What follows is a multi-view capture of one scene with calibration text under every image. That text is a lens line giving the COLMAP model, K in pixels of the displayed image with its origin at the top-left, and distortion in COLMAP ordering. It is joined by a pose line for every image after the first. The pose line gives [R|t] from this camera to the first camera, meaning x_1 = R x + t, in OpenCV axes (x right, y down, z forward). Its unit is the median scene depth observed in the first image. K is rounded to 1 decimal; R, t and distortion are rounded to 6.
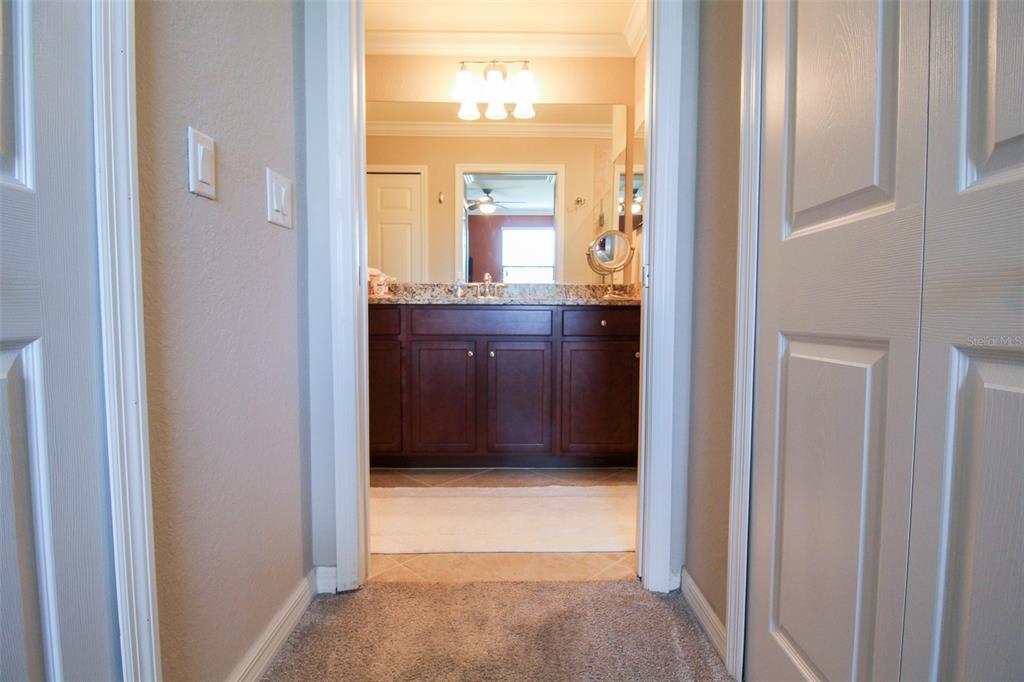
lens RADIAL K [[485.4, 0, 519.1], [0, 485.4, 337.5], [0, 0, 1]] dist [0.000242, -0.013569]
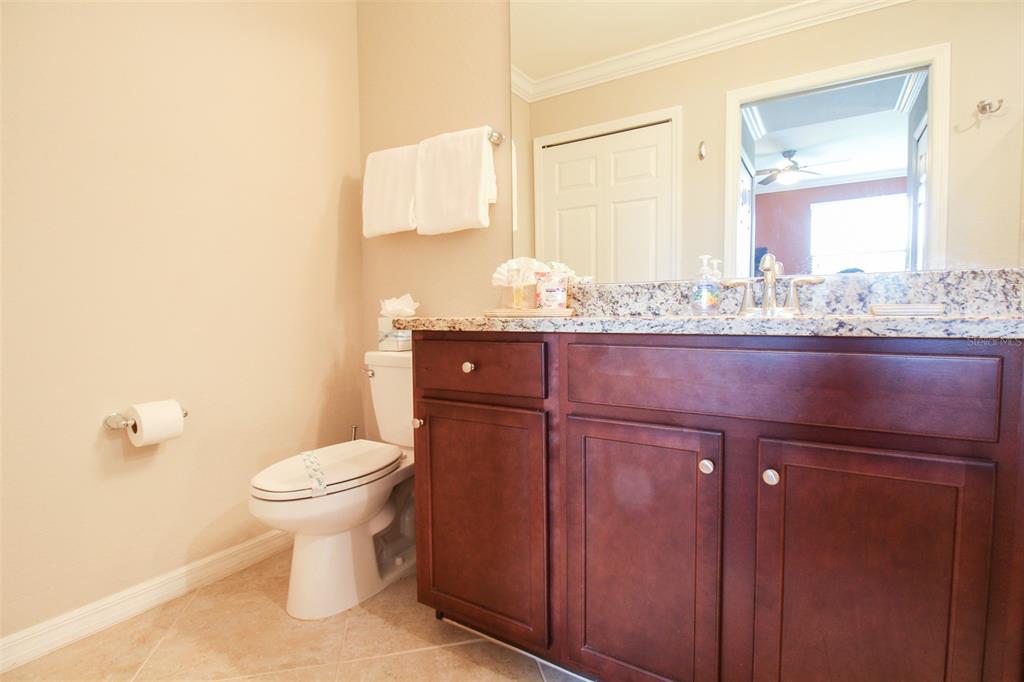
lens RADIAL K [[485.4, 0, 519.1], [0, 485.4, 337.5], [0, 0, 1]] dist [0.000242, -0.013569]
pose [[0.838709, 0.013666, -0.544409, -0.015615], [-0.016354, 0.999866, -0.000096, -0.052081], [0.544335, 0.008984, 0.838820, 0.498647]]
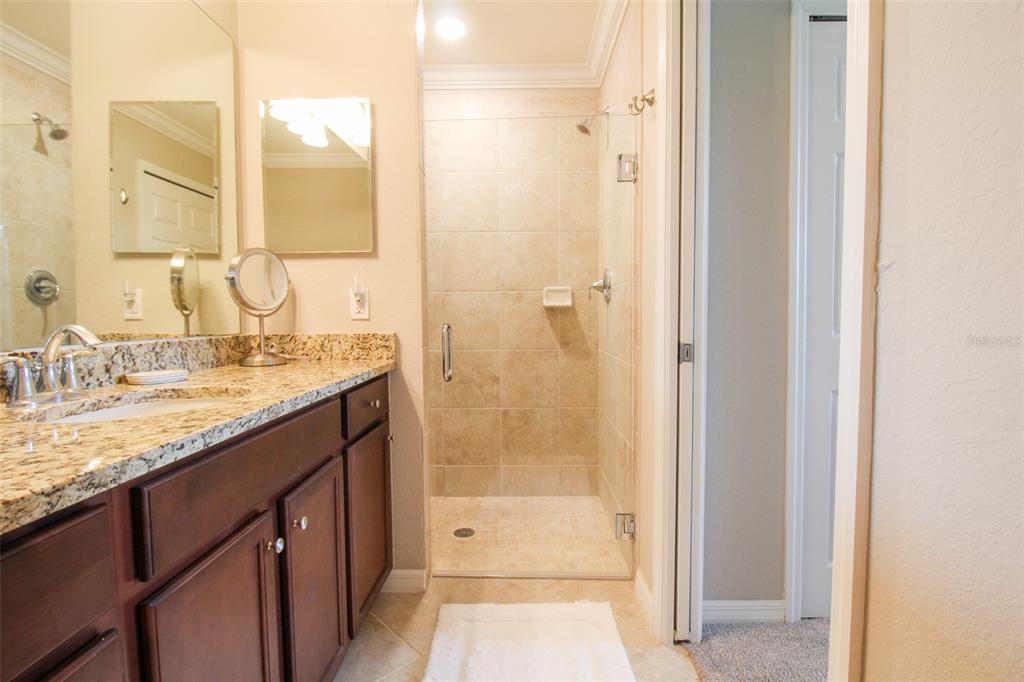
lens RADIAL K [[485.4, 0, 519.1], [0, 485.4, 337.5], [0, 0, 1]] dist [0.000242, -0.013569]
pose [[0.027159, -0.050324, 0.998364, -0.392074], [0.064460, 0.996742, 0.048489, -0.115057], [-0.997551, 0.063037, 0.030315, 0.646088]]
